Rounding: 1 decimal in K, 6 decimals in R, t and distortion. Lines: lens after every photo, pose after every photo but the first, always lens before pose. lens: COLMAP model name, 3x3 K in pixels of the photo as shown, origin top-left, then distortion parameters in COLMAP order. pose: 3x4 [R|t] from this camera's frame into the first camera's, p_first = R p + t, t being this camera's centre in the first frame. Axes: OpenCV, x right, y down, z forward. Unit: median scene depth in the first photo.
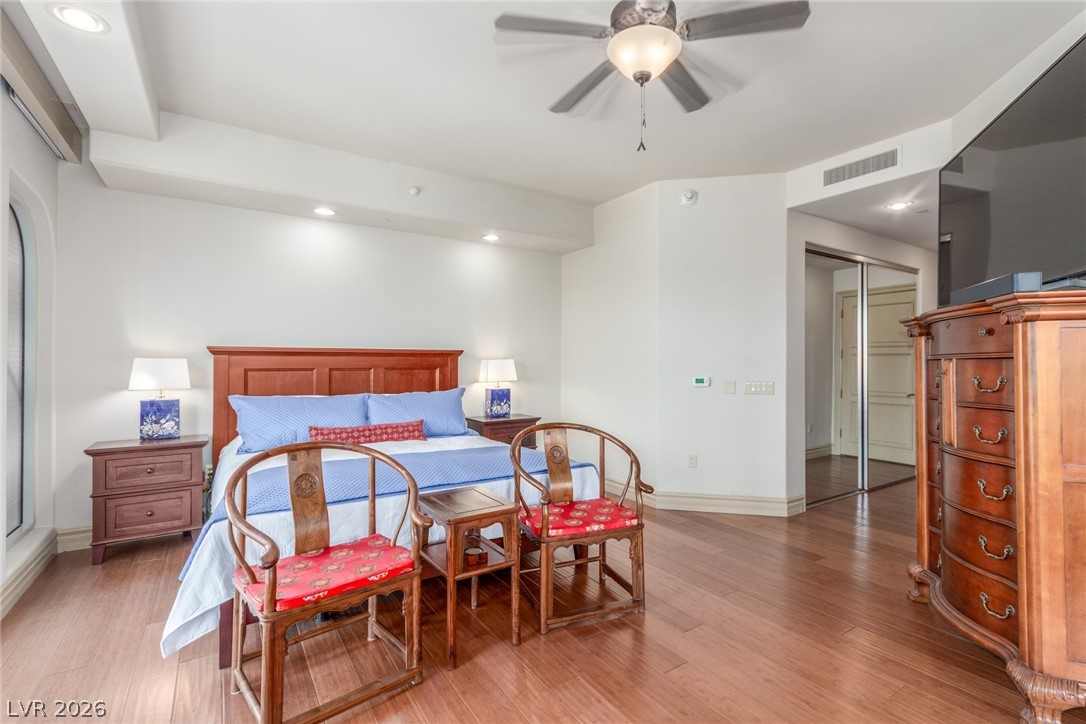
lens RADIAL K [[500.3, 0, 543.0], [0, 500.3, 362.0], [0, 0, 1]] dist [-0.001470, -0.000245]
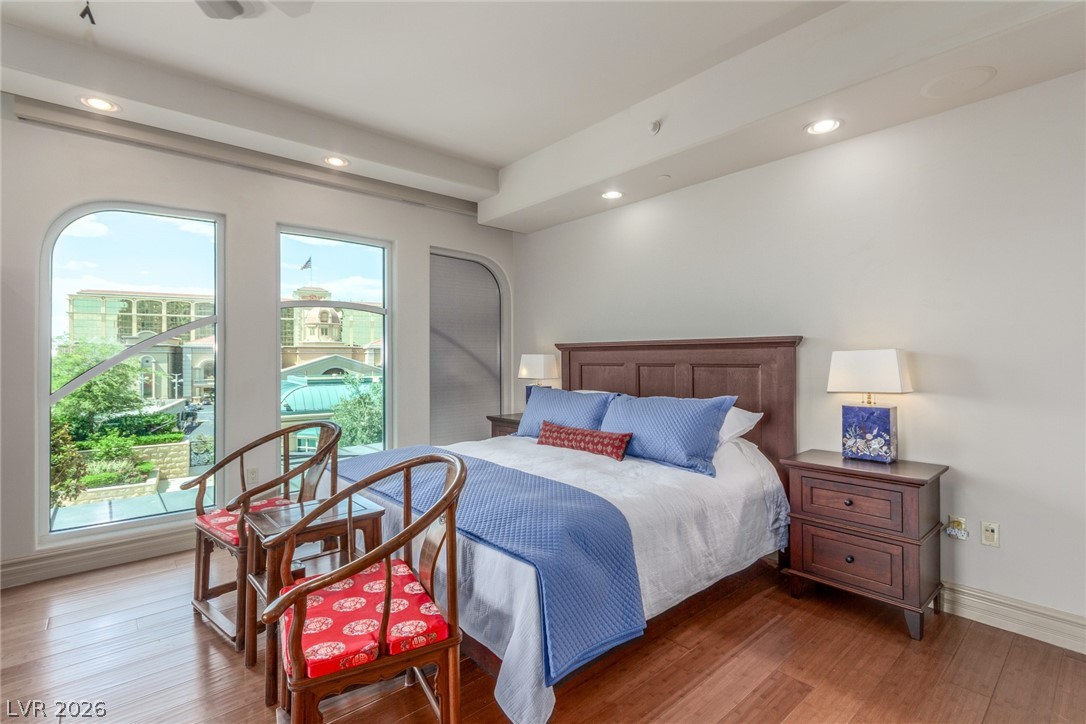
lens RADIAL K [[500.3, 0, 543.0], [0, 500.3, 362.0], [0, 0, 1]] dist [-0.001470, -0.000245]
pose [[0.136628, 0.007402, -0.990595, 0.440018], [0.007611, 0.999935, 0.008522, 0.000067], [0.990593, -0.008703, 0.136563, 0.686213]]
